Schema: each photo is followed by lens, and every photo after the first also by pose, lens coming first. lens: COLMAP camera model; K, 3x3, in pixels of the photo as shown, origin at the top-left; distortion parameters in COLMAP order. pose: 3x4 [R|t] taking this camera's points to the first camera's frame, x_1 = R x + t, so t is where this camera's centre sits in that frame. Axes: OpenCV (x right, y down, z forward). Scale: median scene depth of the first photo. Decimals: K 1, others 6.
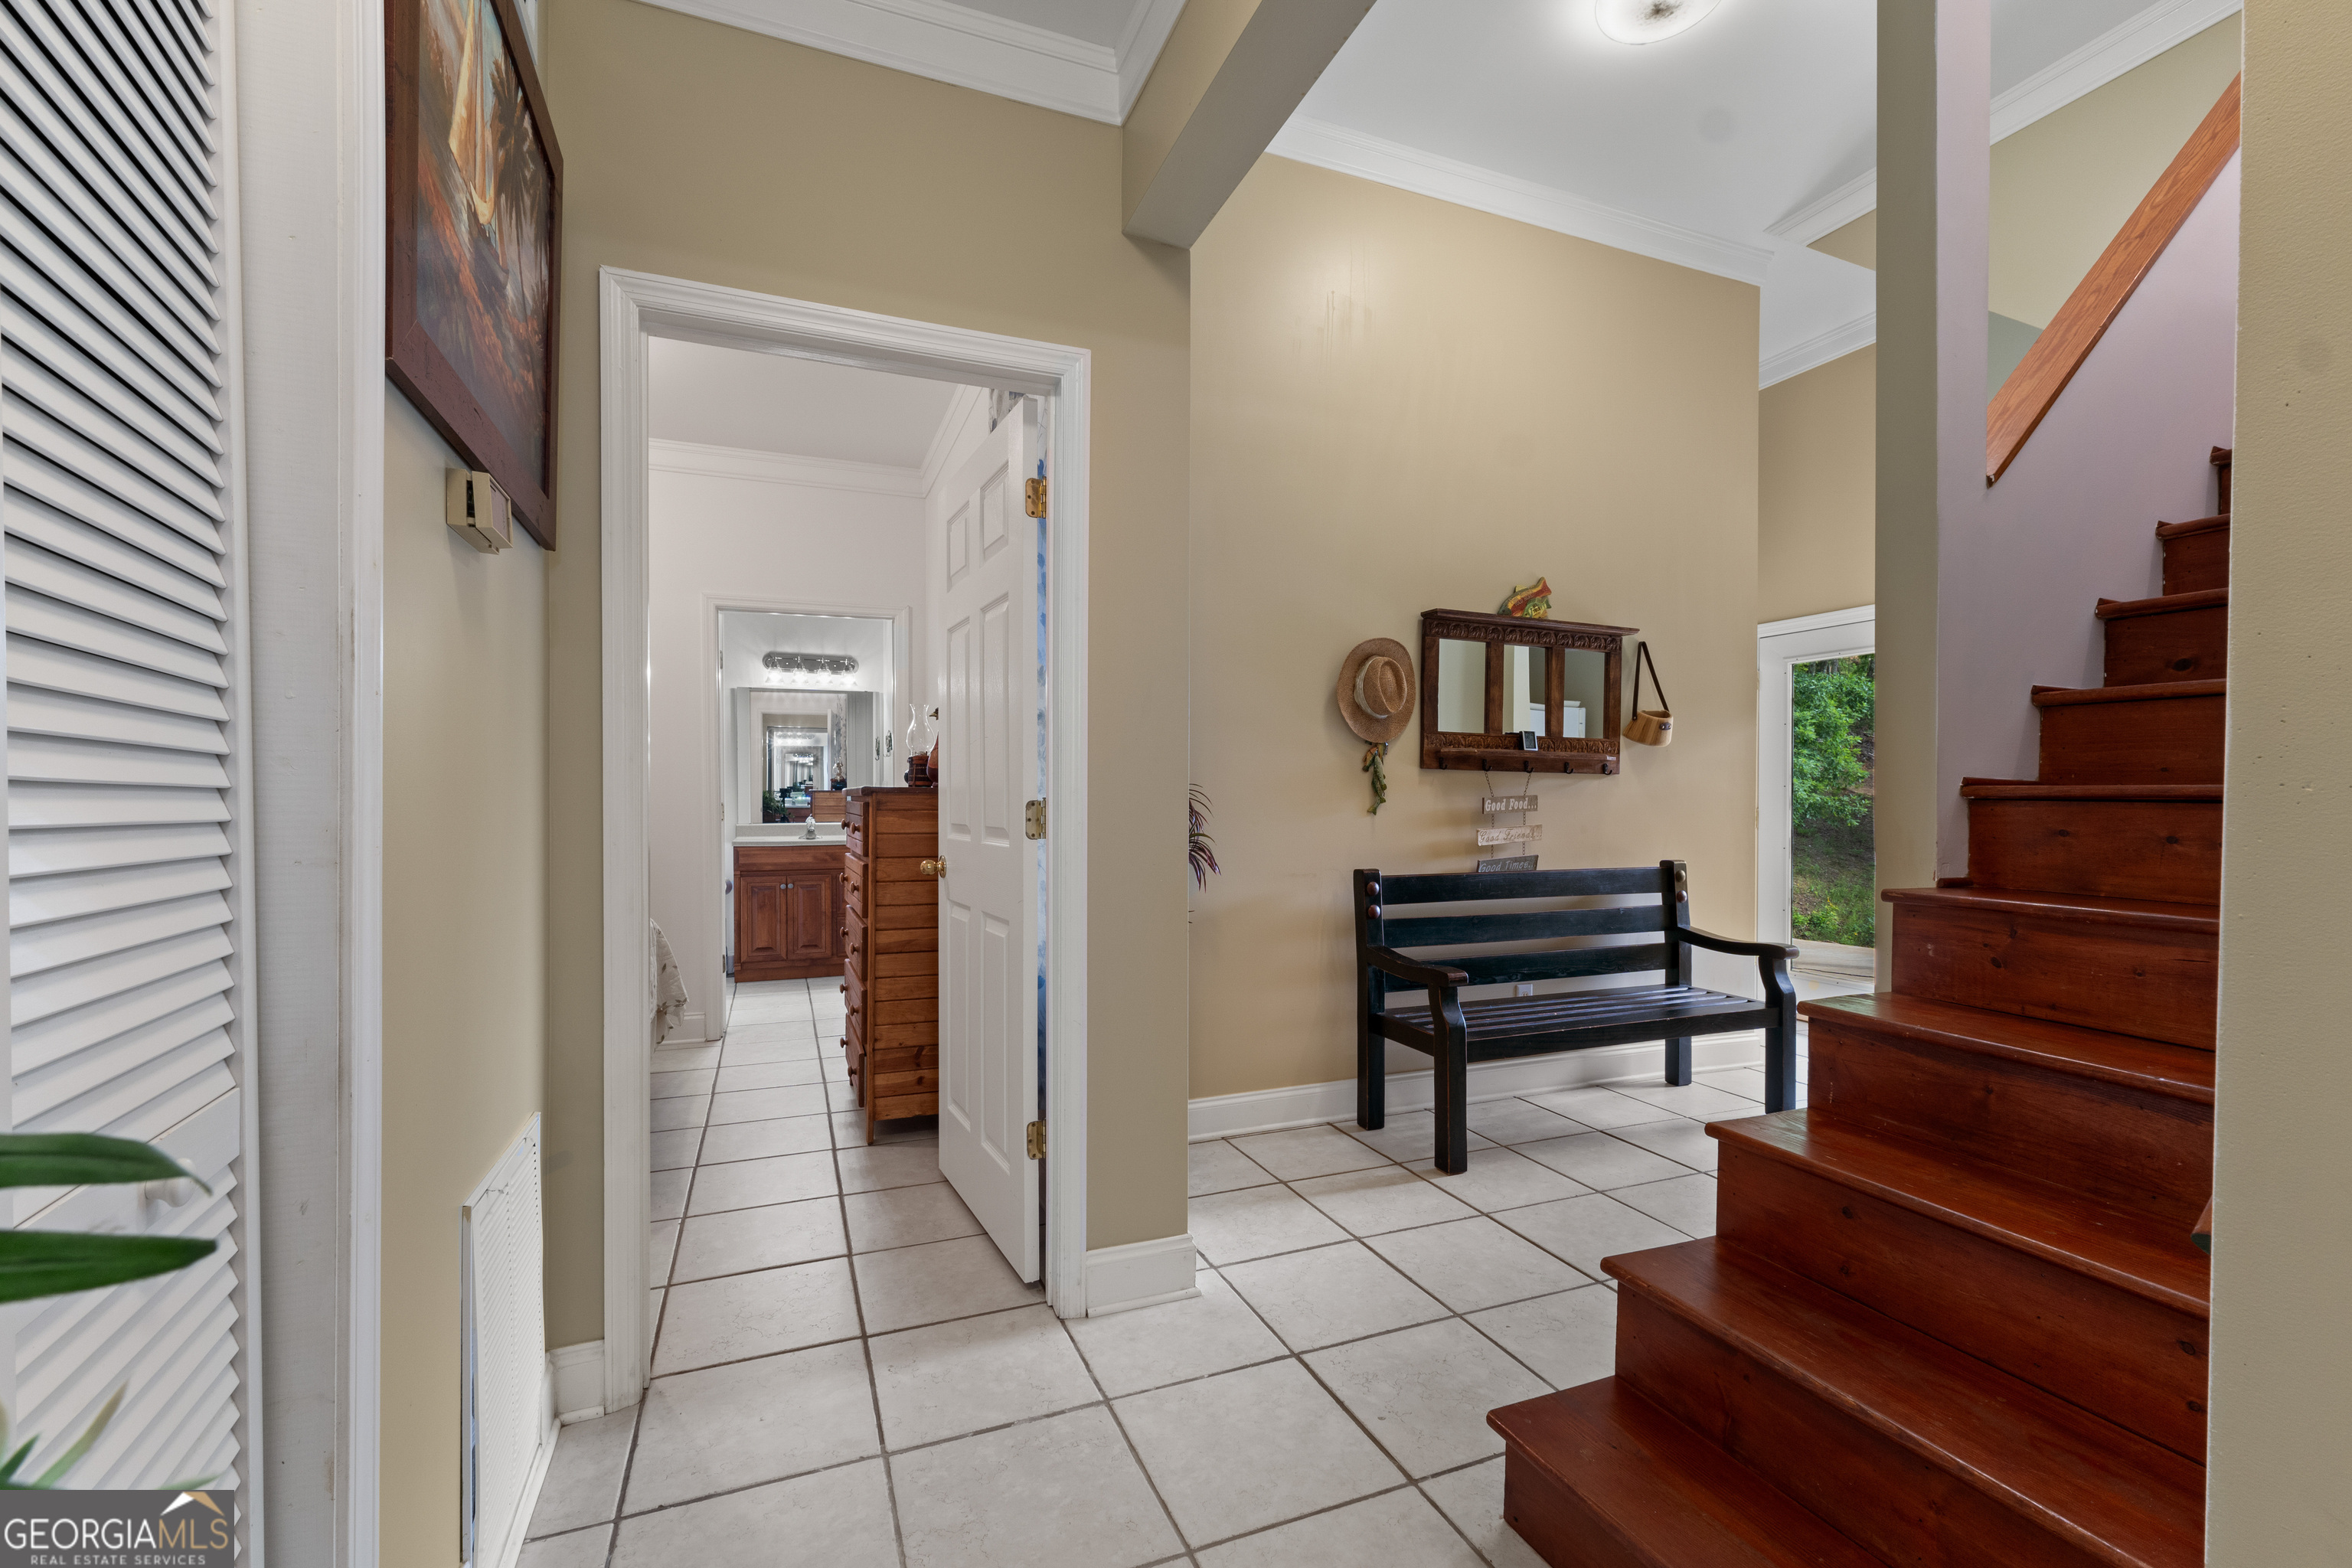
lens RADIAL K [[990.5, 0, 1176.0], [0, 990.5, 784.0], [0, 0, 1]] dist [0.001707, 0.000252]
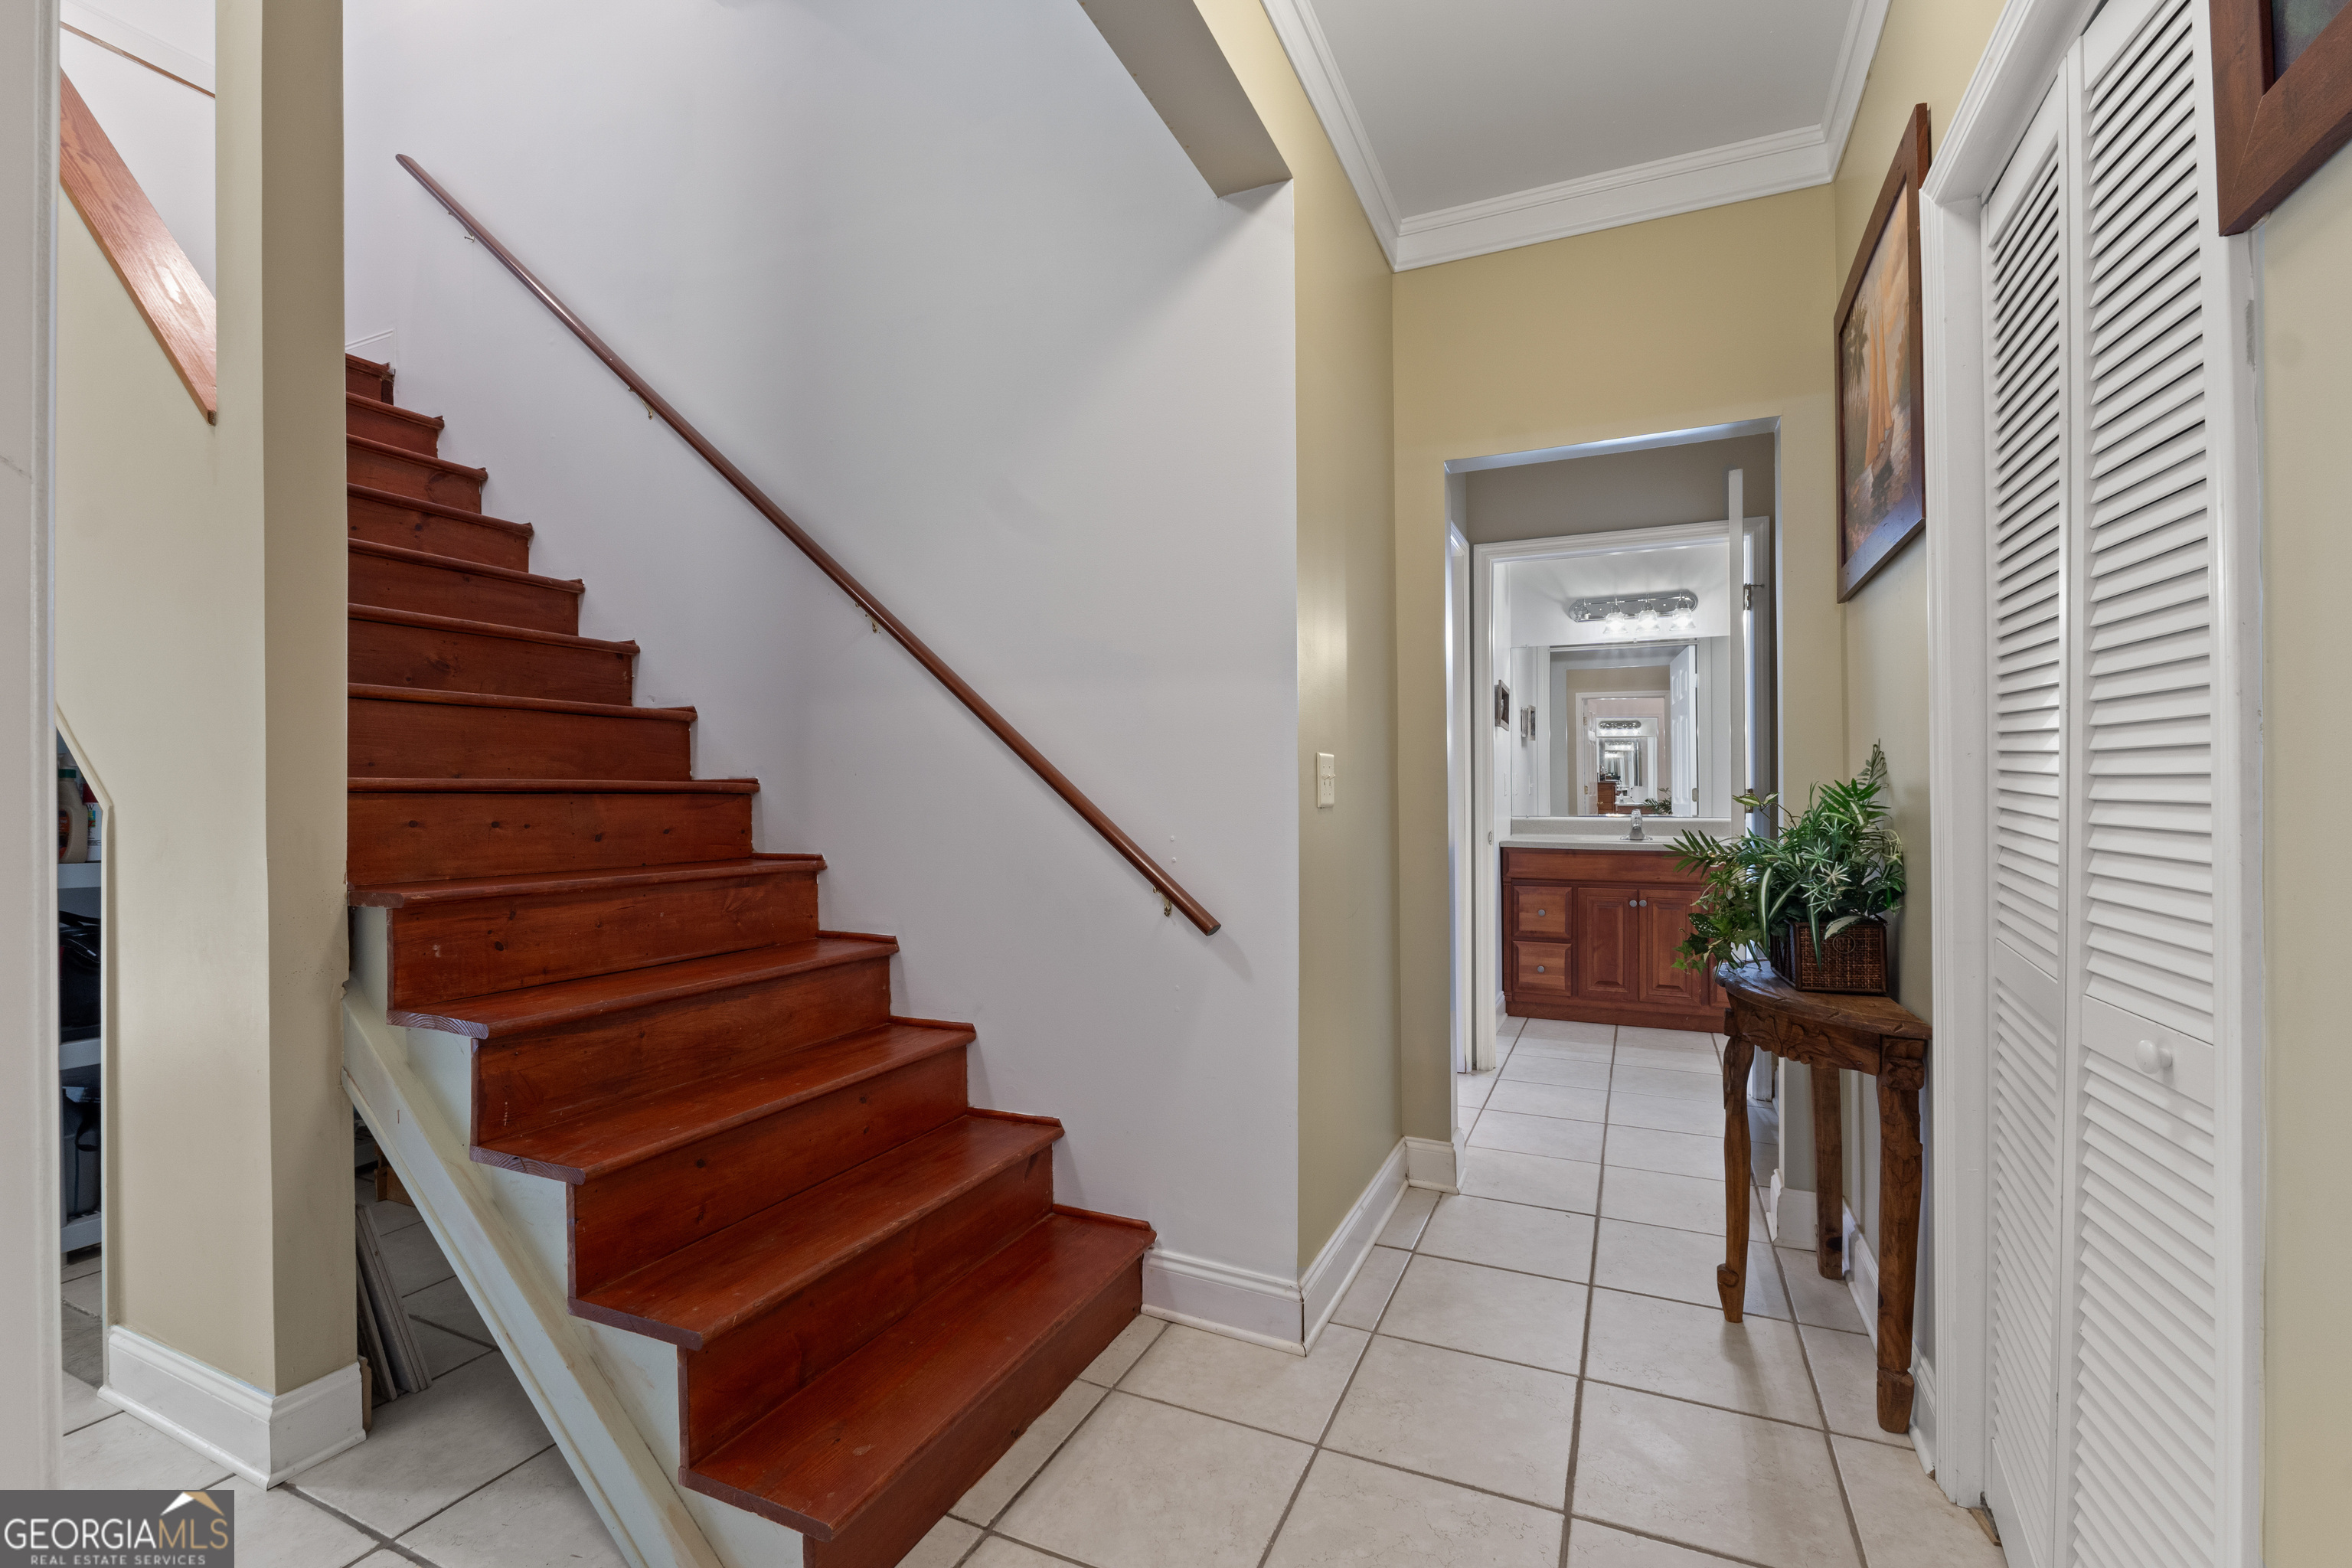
lens RADIAL K [[1022.5, 0, 1176.0], [0, 1022.5, 772.6], [0, 0, 1]] dist [-0.001894, -0.000239]
pose [[-0.686202, 0.014214, 0.727272, -0.286820], [-0.005757, 0.999672, -0.024970, 0.011929], [-0.727388, -0.021322, -0.685895, 0.770829]]
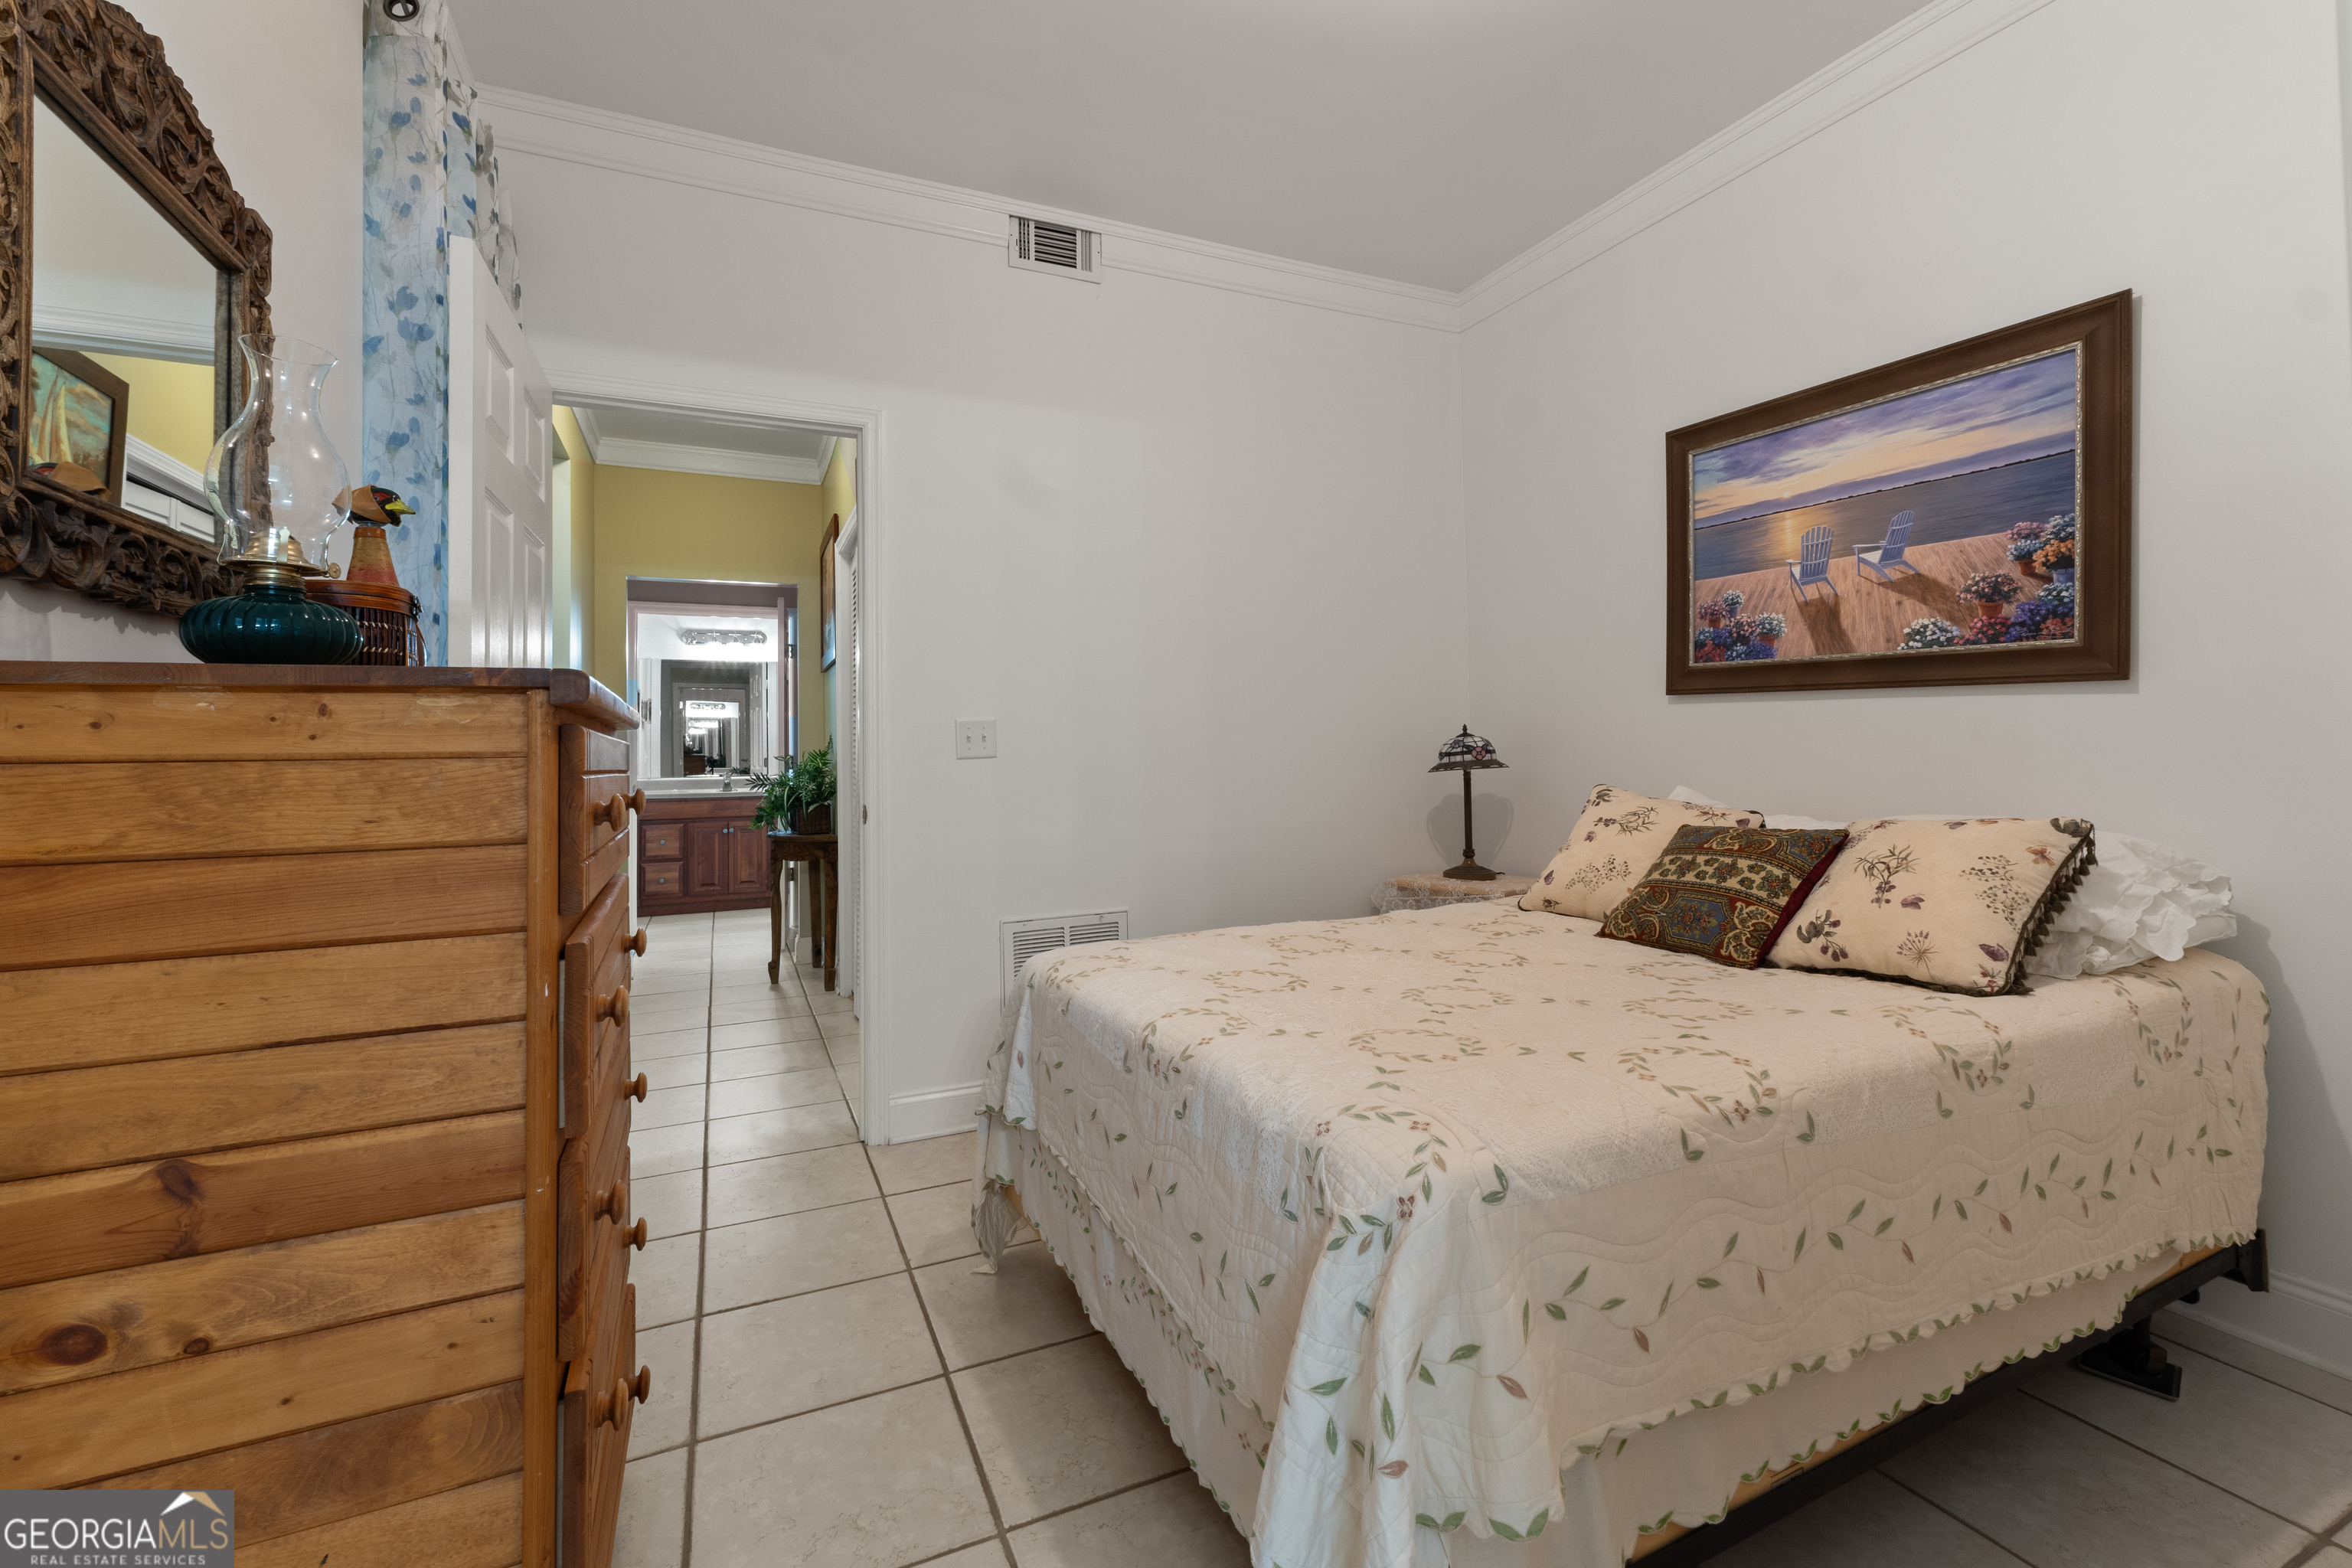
lens RADIAL K [[990.5, 0, 1181.8], [0, 990.5, 737.2], [0, 0, 1]] dist [0.001417, 0.000098]
pose [[-0.998752, 0.014927, -0.047654, -0.635472], [0.016414, 0.999386, -0.030958, 0.038195], [0.047162, -0.031702, -0.998384, 1.680771]]
